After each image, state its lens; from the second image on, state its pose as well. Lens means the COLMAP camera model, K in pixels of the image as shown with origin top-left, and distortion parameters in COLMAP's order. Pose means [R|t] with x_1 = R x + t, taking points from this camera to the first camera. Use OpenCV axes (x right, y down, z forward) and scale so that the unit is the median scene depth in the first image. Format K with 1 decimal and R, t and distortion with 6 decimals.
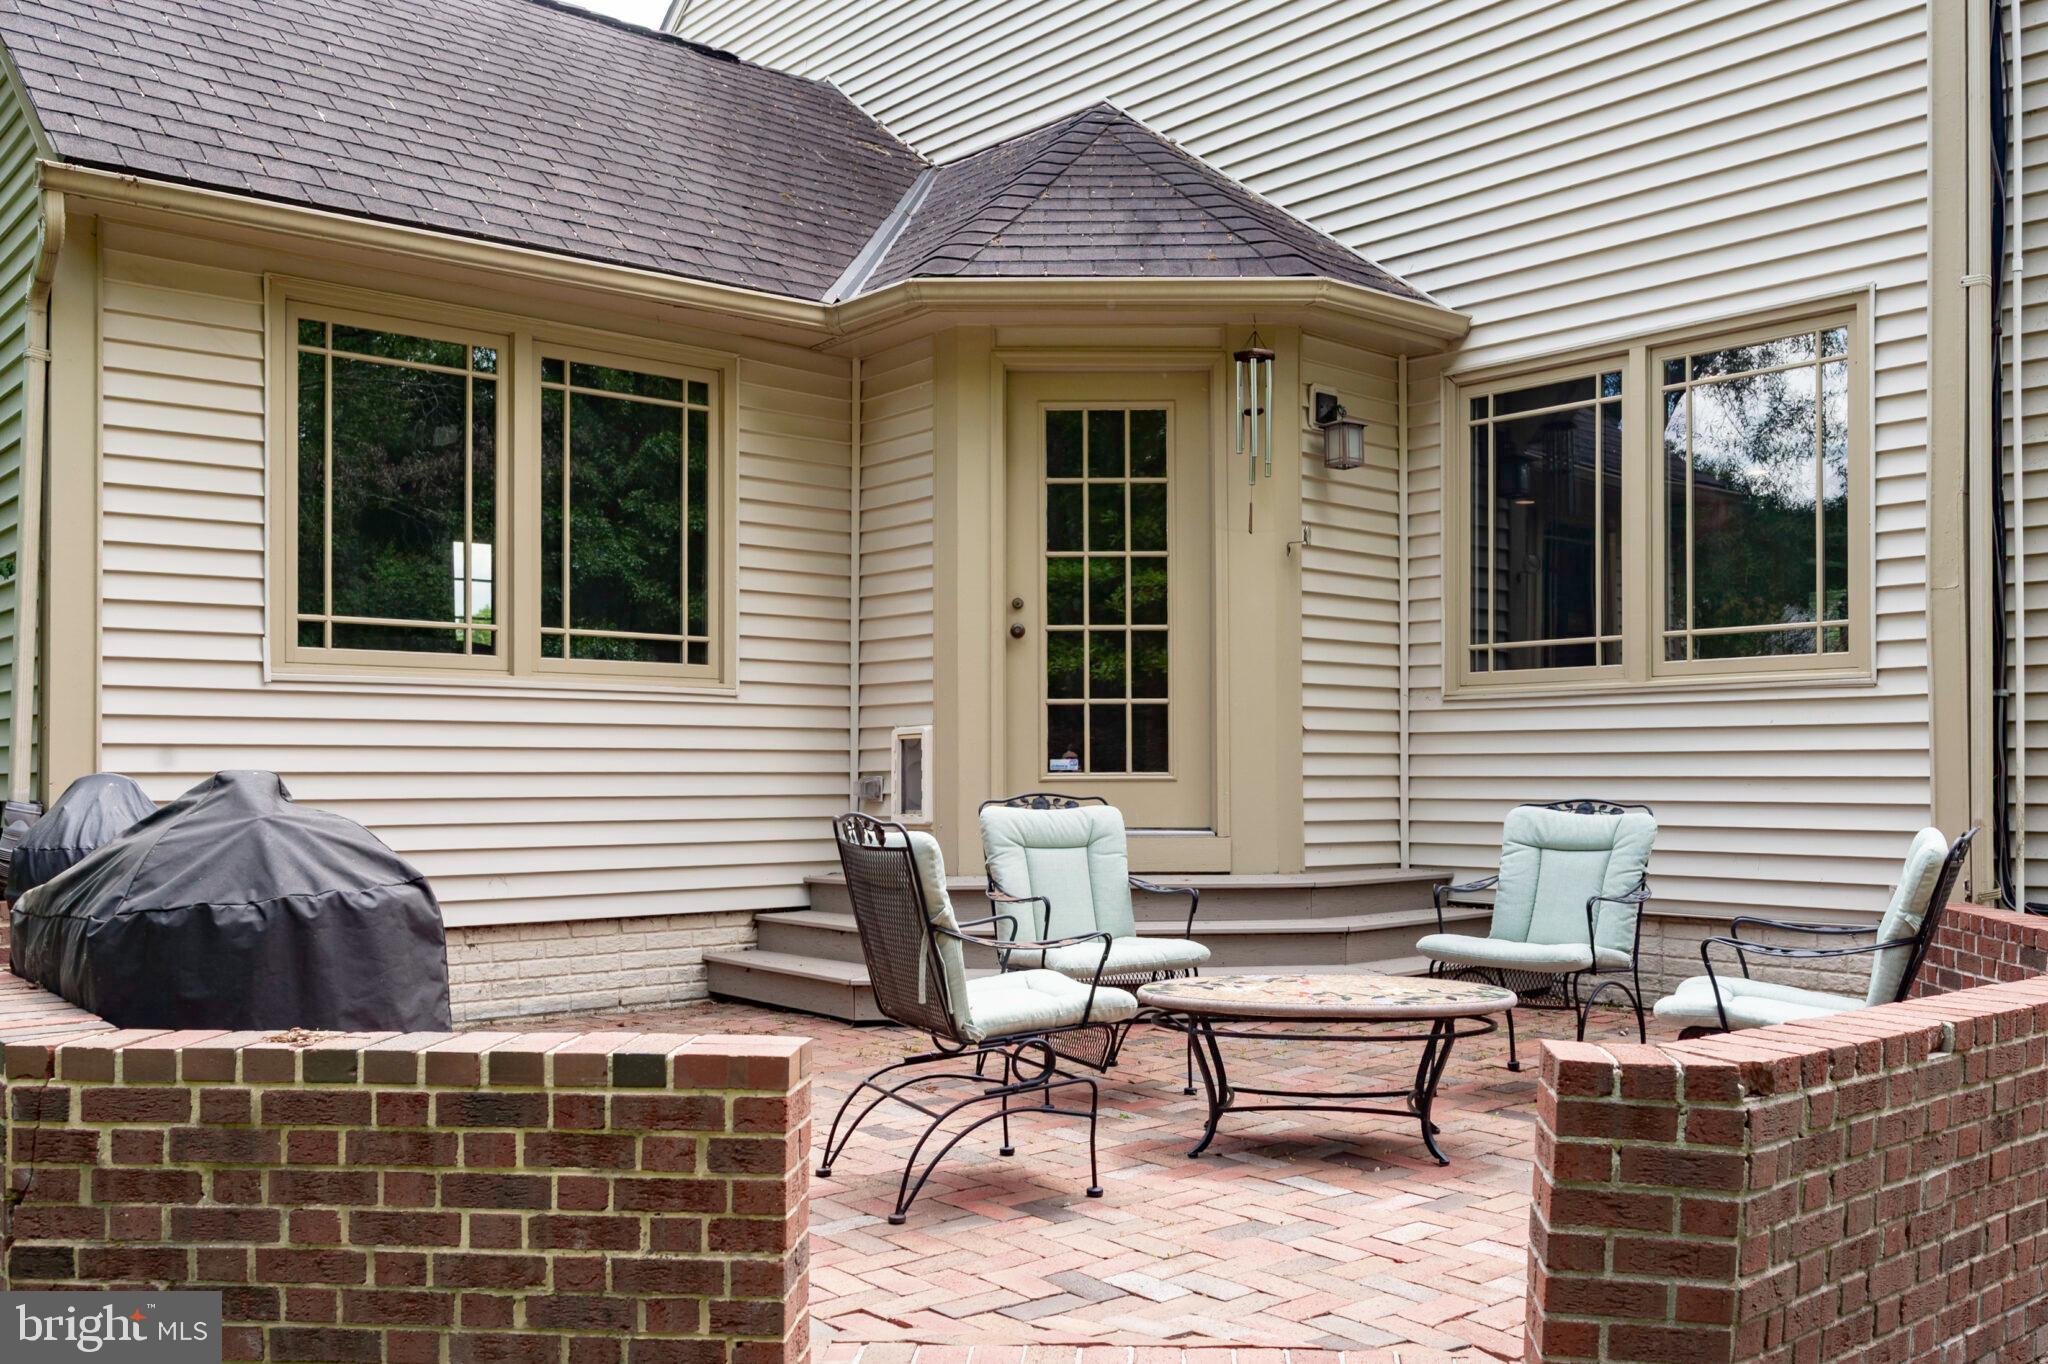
lens RADIAL K [[1851.6, 0, 1025.9], [0, 1851.6, 699.6], [0, 0, 1]] dist [0.010545, -0.008096]
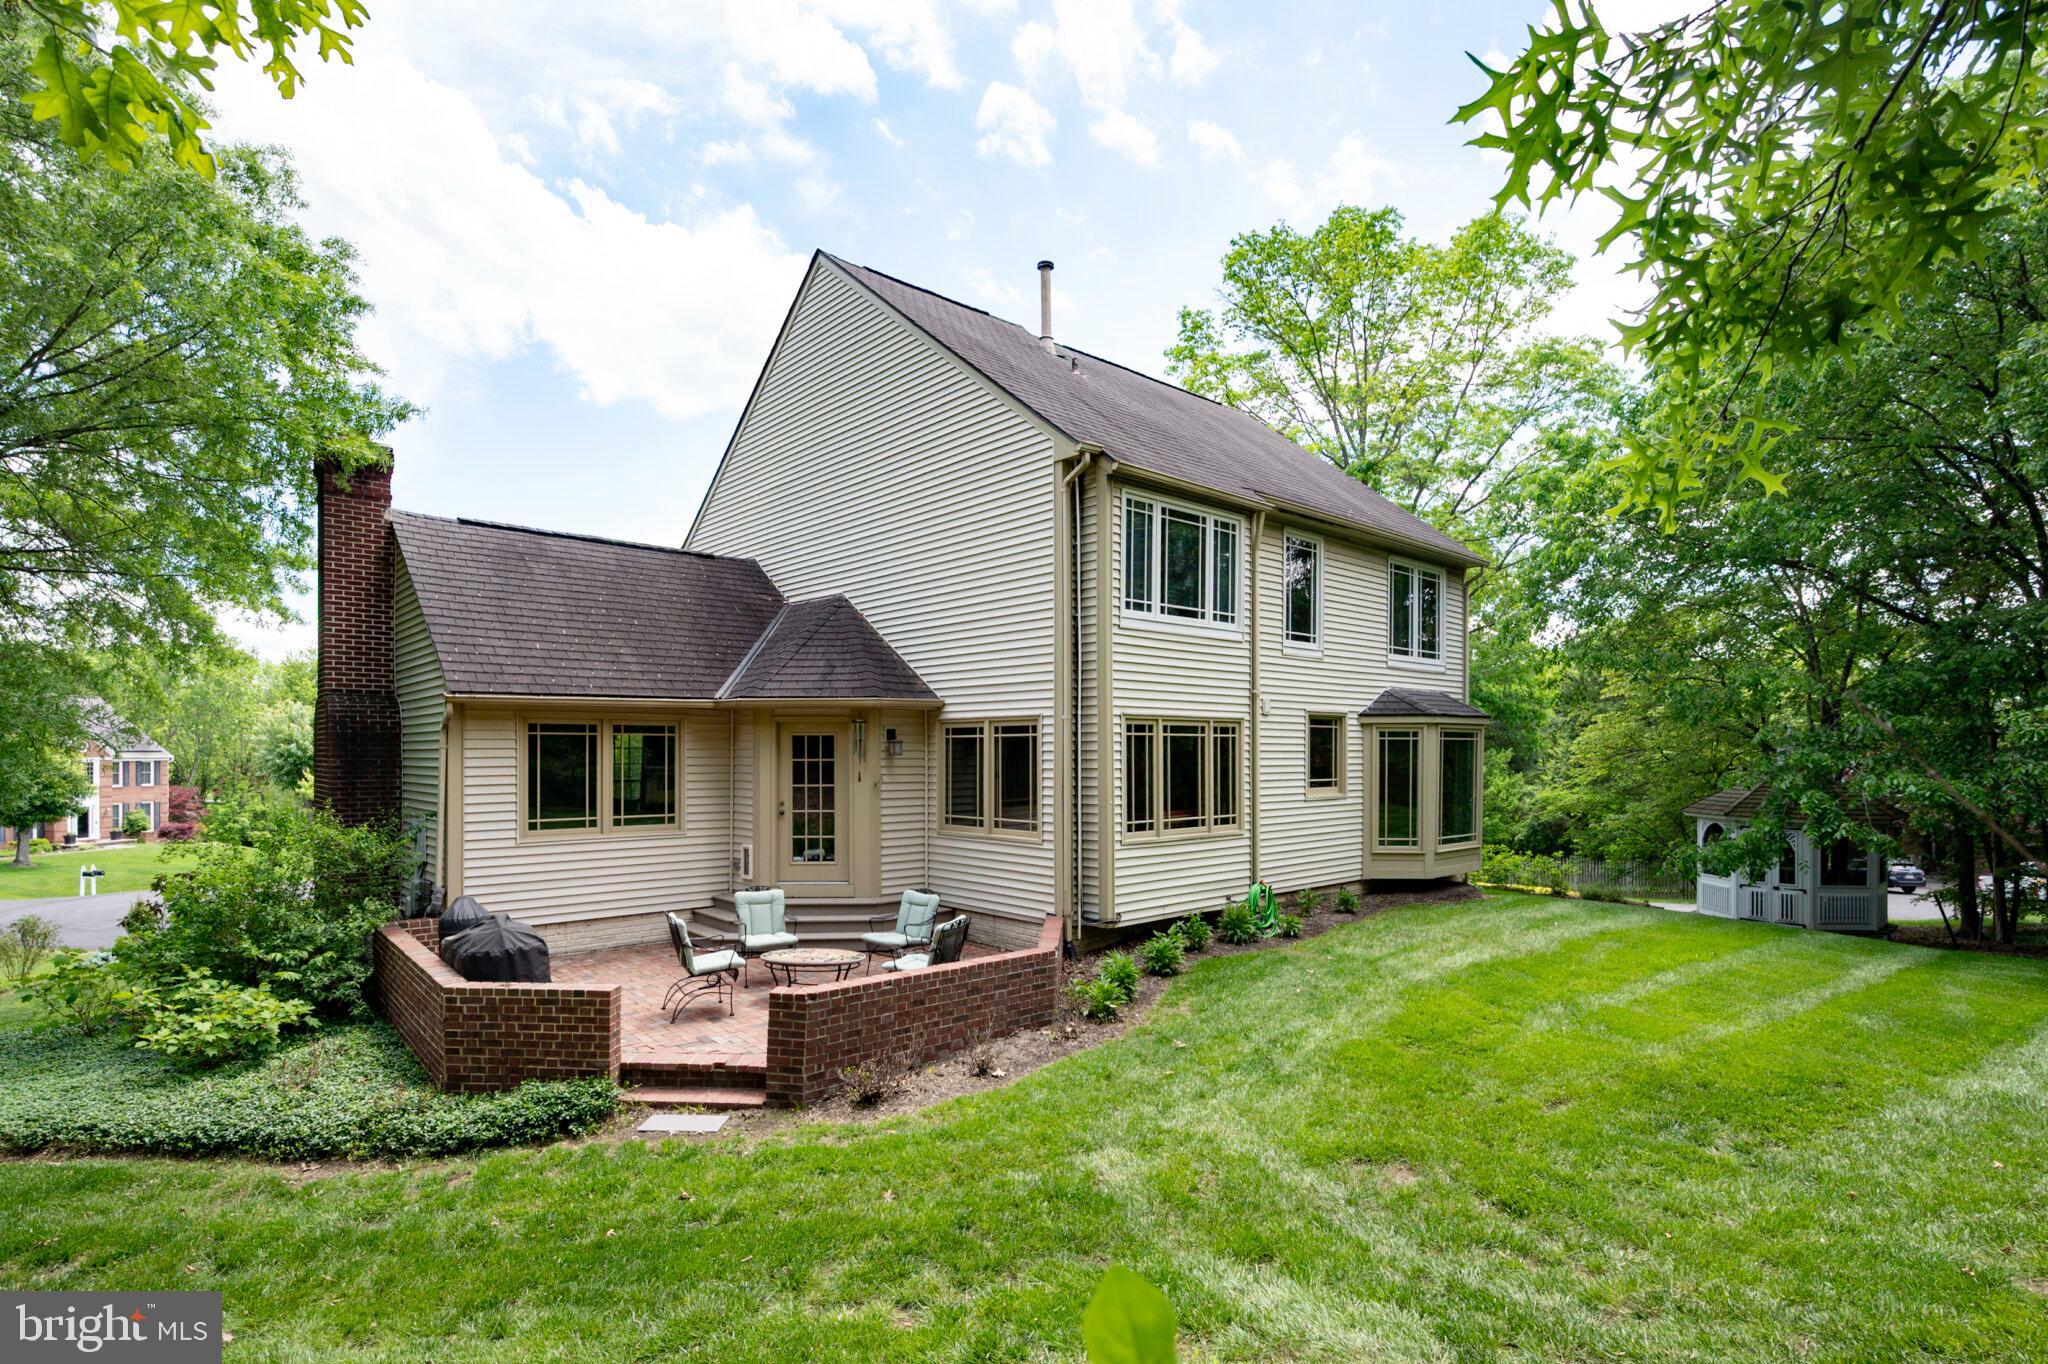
lens RADIAL K [[985.7, 0, 964.6], [0, 985.7, 743.9], [0, 0, 1]] dist [-0.000028, -0.000019]
pose [[0.999987, 0.001929, 0.004651, 0.283973], [-0.002019, 0.999809, 0.019443, -0.181635], [-0.004613, -0.019452, 0.999800, -0.558904]]
